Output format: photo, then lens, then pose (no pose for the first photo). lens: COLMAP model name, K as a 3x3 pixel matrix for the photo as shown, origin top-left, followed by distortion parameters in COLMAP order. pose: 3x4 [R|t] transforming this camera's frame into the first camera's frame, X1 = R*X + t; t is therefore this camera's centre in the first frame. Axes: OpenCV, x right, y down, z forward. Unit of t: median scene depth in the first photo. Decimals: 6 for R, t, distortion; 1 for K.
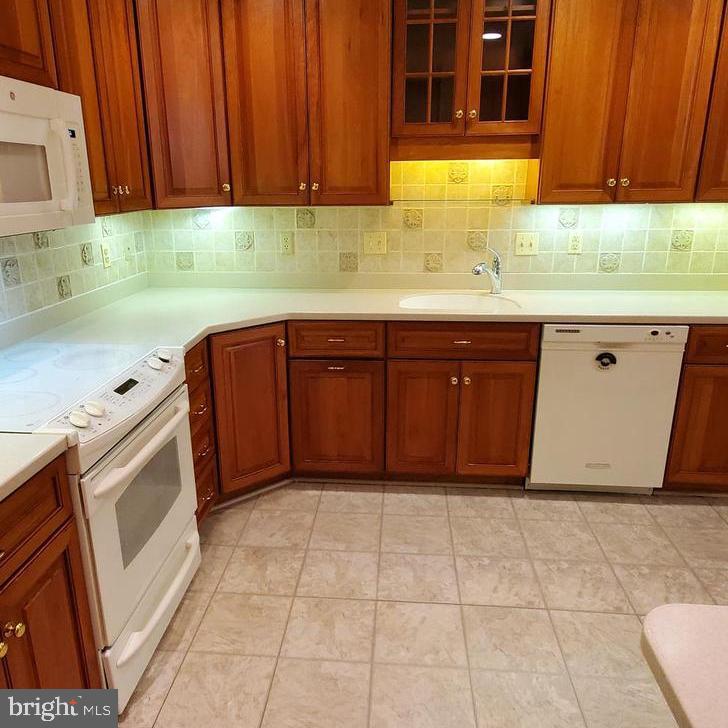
lens RADIAL K [[608.4, 0, 338.9], [0, 608.4, 372.8], [0, 0, 1]] dist [0.006927, 0.003057]
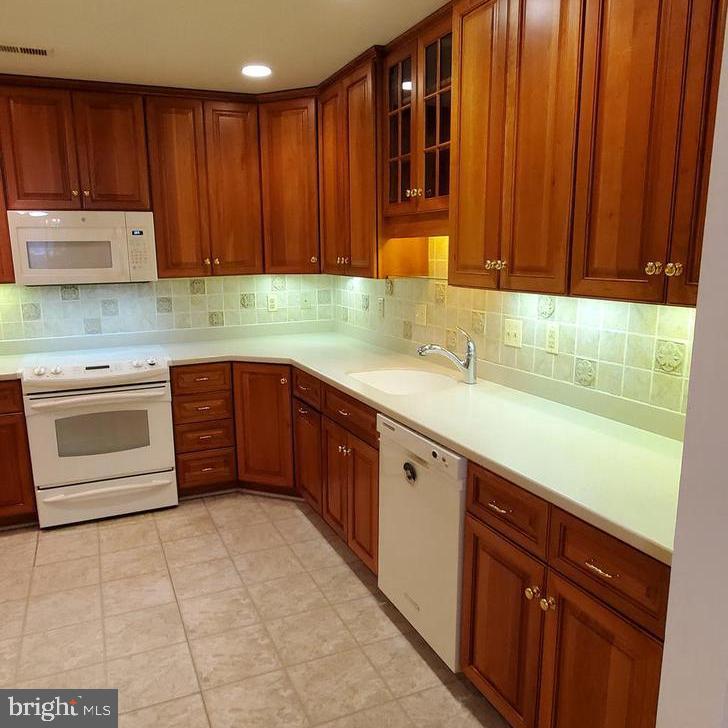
lens RADIAL K [[608.4, 0, 338.9], [0, 608.4, 372.8], [0, 0, 1]] dist [0.006927, 0.003057]
pose [[0.472992, 0.179719, -0.862543, 1.115573], [-0.255287, 0.964935, 0.061061, -0.182849], [0.843272, 0.191315, 0.502286, 0.485651]]
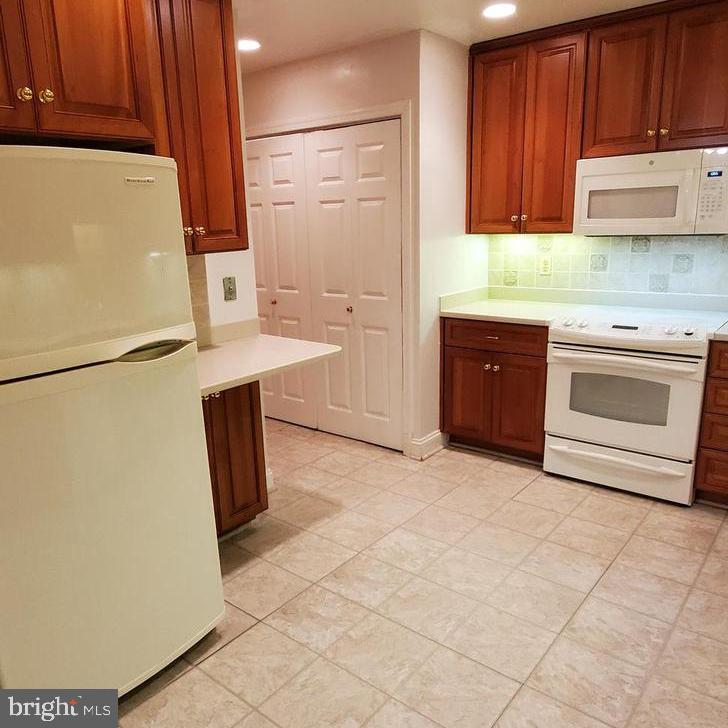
lens RADIAL K [[608.4, 0, 338.9], [0, 608.4, 372.8], [0, 0, 1]] dist [0.006927, 0.003057]
pose [[-0.563020, 0.232675, -0.793014, 1.036696], [-0.209085, 0.888231, 0.409058, -0.275753], [0.799557, 0.396115, -0.451443, 0.827312]]
